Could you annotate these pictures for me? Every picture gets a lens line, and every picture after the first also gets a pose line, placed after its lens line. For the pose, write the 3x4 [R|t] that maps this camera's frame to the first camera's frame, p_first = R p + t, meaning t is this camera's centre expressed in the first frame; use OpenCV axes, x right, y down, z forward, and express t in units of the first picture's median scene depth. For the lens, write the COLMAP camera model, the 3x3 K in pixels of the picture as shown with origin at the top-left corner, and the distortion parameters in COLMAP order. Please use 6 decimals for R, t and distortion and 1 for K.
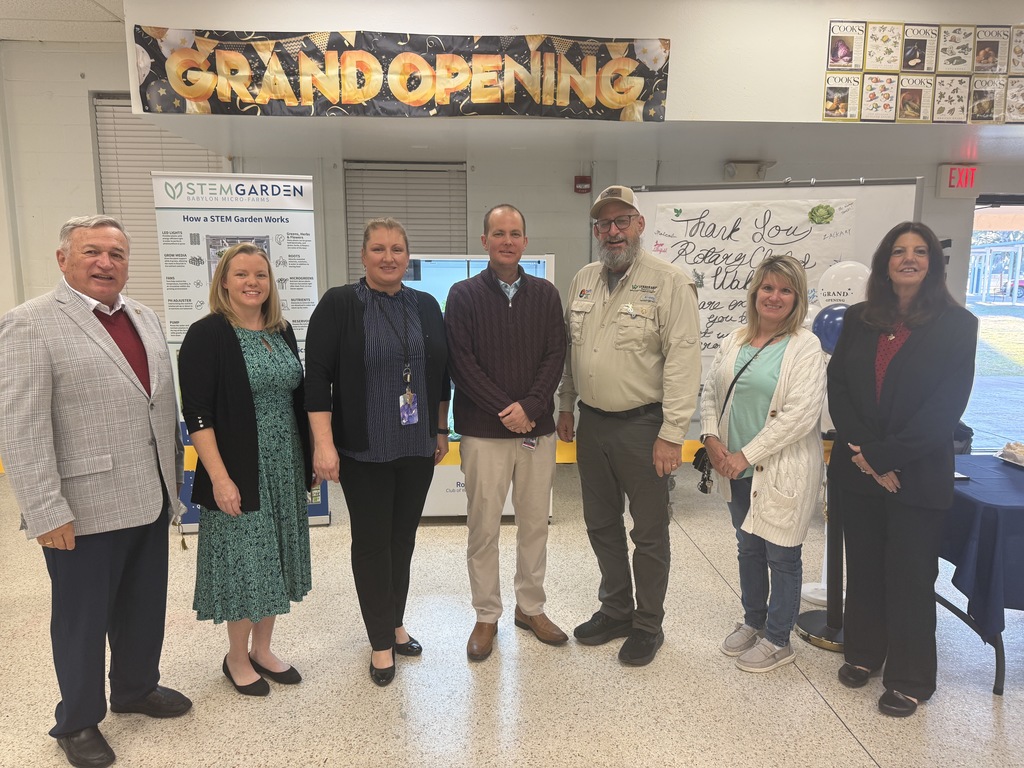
lens RADIAL K [[703.0, 0, 505.0], [0, 703.0, 383.1], [0, 0, 1]] dist [0.001432, -0.015325]
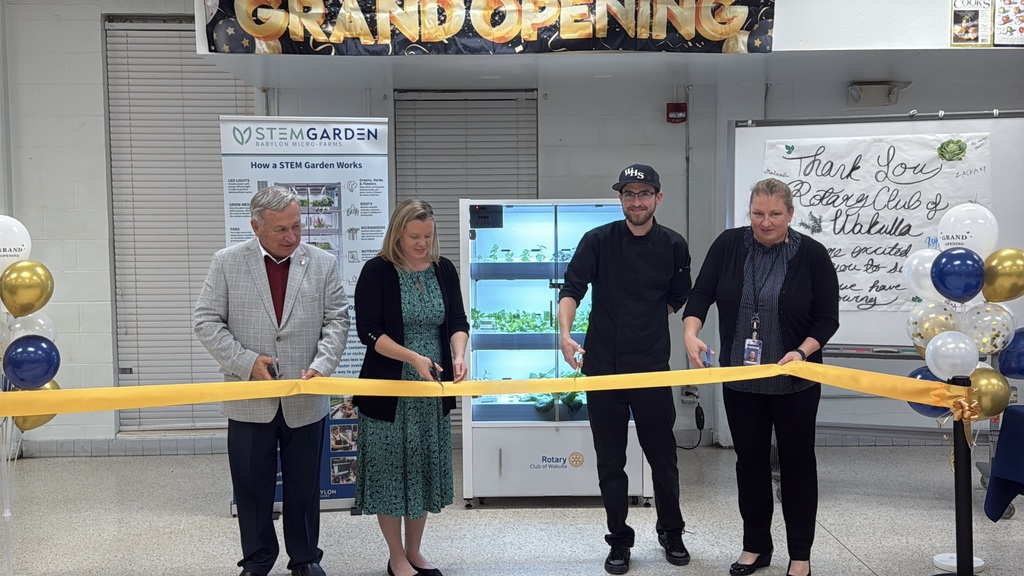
lens RADIAL K [[1098.8, 0, 511.6], [0, 1098.8, 286.7], [0, 0, 1]] dist [0.094076, 0.000000]
pose [[0.999622, -0.010258, -0.025511, -0.077798], [0.007934, 0.995947, -0.089586, 0.057367], [0.026327, 0.089350, 0.995652, -0.420074]]
